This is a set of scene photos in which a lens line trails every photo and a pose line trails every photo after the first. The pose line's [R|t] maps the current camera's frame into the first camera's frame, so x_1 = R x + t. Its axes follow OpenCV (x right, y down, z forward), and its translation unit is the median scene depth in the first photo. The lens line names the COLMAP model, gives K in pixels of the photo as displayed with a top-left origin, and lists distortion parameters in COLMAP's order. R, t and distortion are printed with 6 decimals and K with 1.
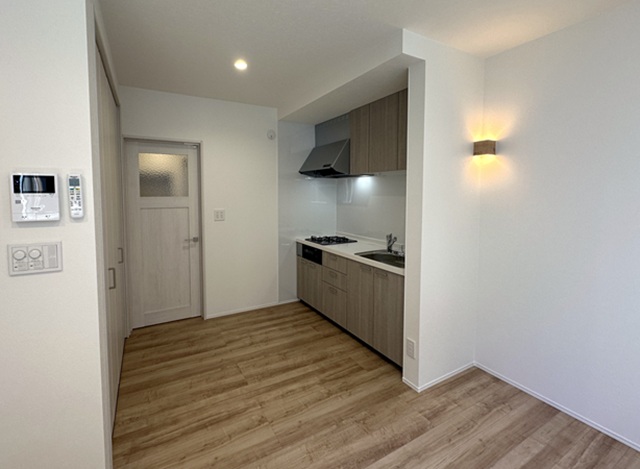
lens RADIAL K [[282.1, 0, 299.9], [0, 282.1, 212.4], [0, 0, 1]] dist [-0.007665, 0.002092]
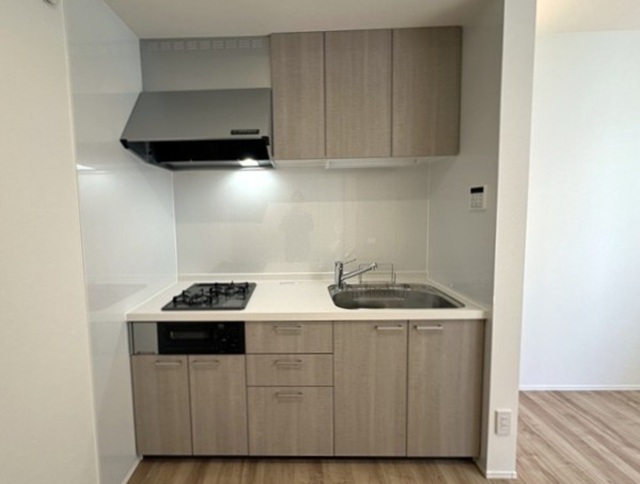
lens RADIAL K [[283.1, 0, 280.3], [0, 283.1, 233.2], [0, 0, 1]] dist [-0.005792, 0.001649]
pose [[0.505573, -0.085616, 0.858525, -0.367629], [0.074945, 0.995661, 0.055158, -0.037429], [-0.859522, 0.036455, 0.509796, 0.984760]]
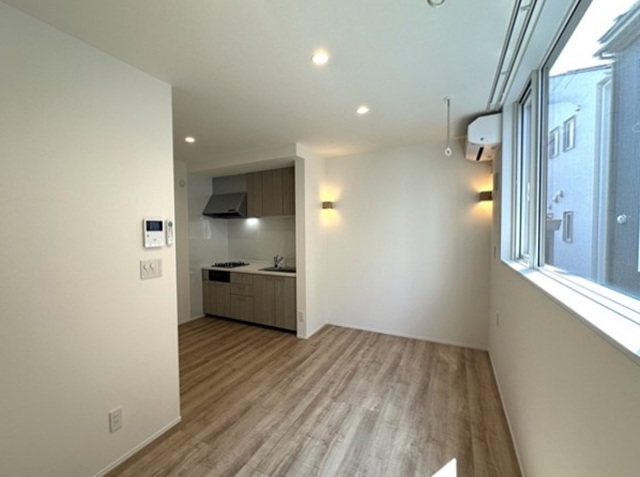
lens RADIAL K [[272.6, 0, 294.1], [0, 272.6, 250.4], [0, 0, 1]] dist [-0.005066, 0.004047]
pose [[0.844301, -0.044695, 0.534002, -0.495912], [0.040758, 0.998985, 0.019171, 0.025167], [-0.534317, 0.005579, 0.845266, -0.398839]]
